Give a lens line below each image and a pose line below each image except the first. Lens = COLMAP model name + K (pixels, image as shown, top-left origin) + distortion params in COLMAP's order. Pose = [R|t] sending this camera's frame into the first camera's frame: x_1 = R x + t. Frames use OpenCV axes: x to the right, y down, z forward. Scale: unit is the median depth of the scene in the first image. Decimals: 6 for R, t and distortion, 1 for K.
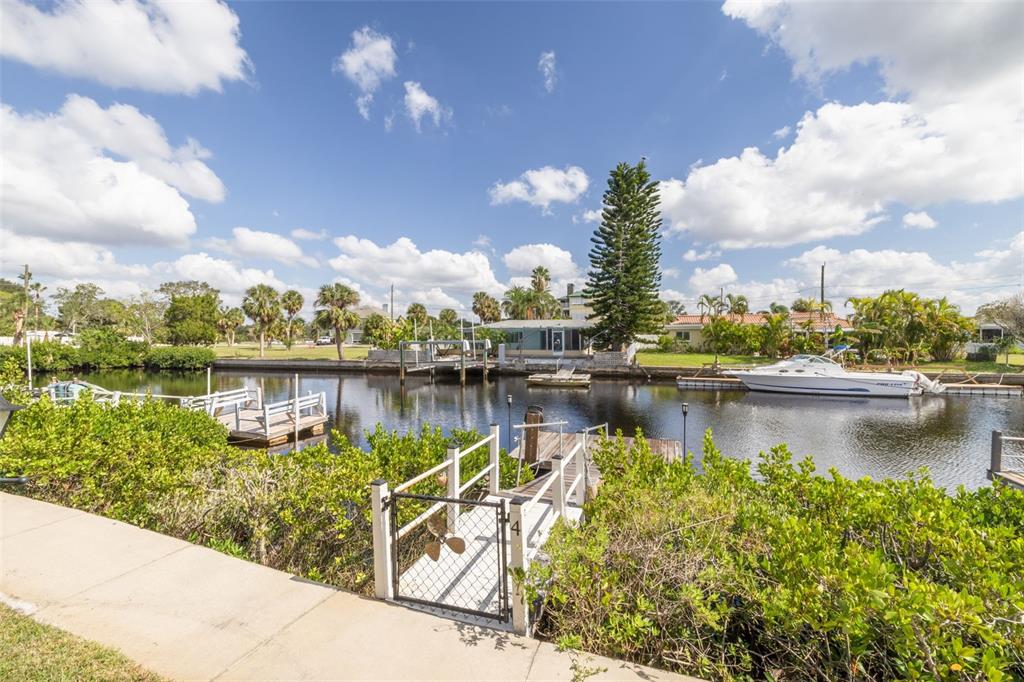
lens RADIAL K [[427.0, 0, 510.8], [0, 427.0, 338.3], [0, 0, 1]] dist [0.001827, -0.000909]
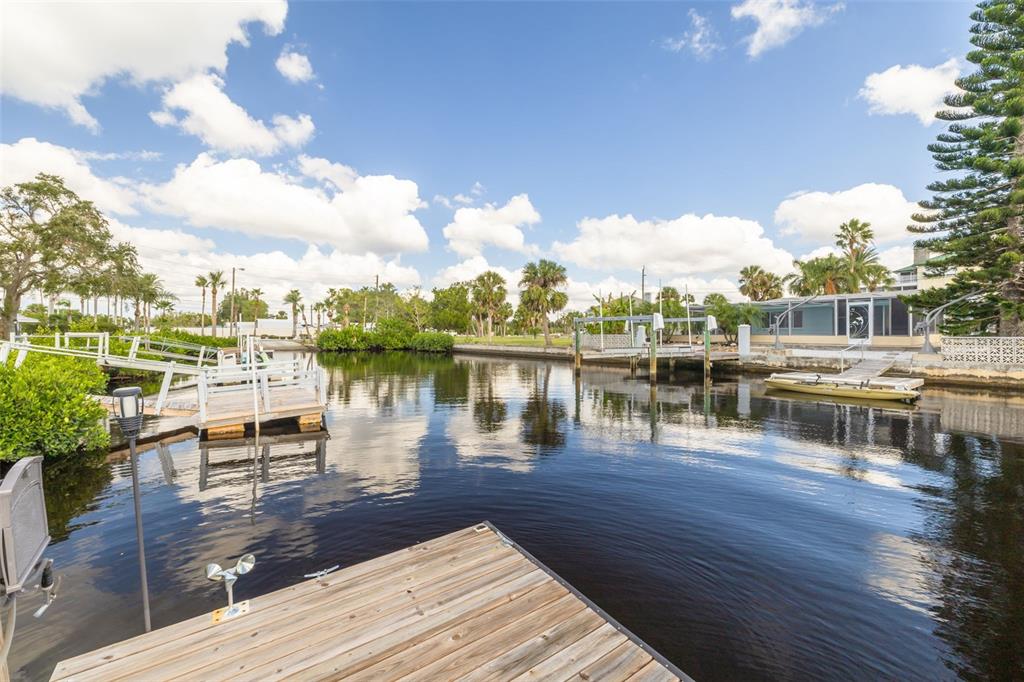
lens RADIAL K [[427.0, 0, 510.8], [0, 427.0, 338.3], [0, 0, 1]] dist [0.001827, -0.000909]
pose [[0.798868, 0.009505, -0.601431, 0.086632], [-0.005028, 0.999946, 0.009125, 0.029786], [0.601485, -0.004266, 0.798873, 0.271022]]
